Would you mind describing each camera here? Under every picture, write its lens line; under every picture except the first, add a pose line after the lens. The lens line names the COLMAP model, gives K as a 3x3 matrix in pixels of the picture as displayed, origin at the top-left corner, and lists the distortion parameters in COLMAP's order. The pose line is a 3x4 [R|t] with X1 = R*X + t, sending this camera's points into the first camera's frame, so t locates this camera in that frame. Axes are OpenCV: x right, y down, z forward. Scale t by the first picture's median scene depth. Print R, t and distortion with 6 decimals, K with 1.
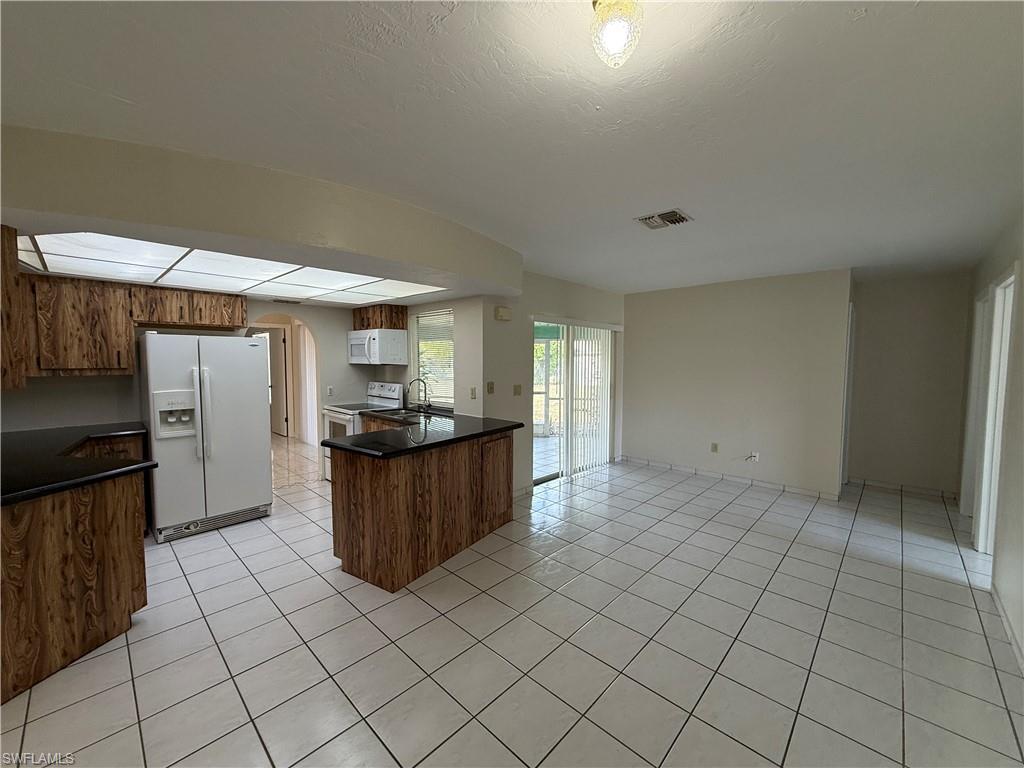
lens RADIAL K [[406.3, 0, 514.5], [0, 406.3, 381.6], [0, 0, 1]] dist [-0.007702, 0.001071]
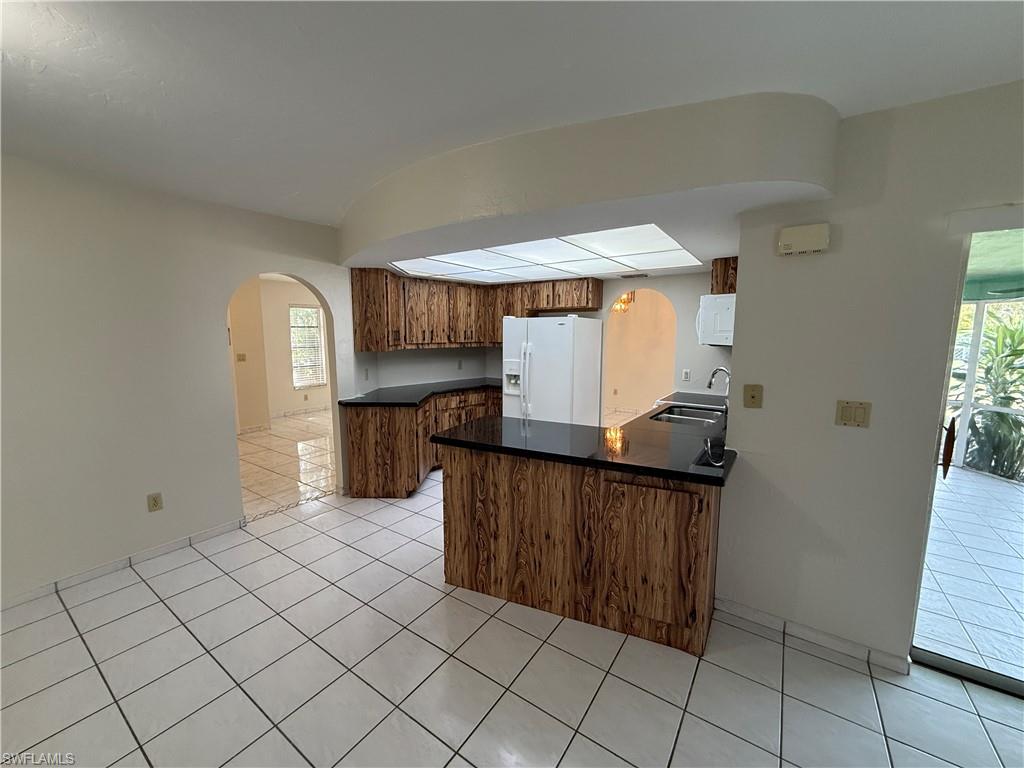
lens RADIAL K [[406.3, 0, 511.3], [0, 406.3, 381.3], [0, 0, 1]] dist [-0.007702, 0.001071]
pose [[0.152245, 0.112549, -0.981914, 0.547371], [-0.055351, 0.992907, 0.105227, -0.054865], [0.986792, 0.038330, 0.157394, 0.876607]]
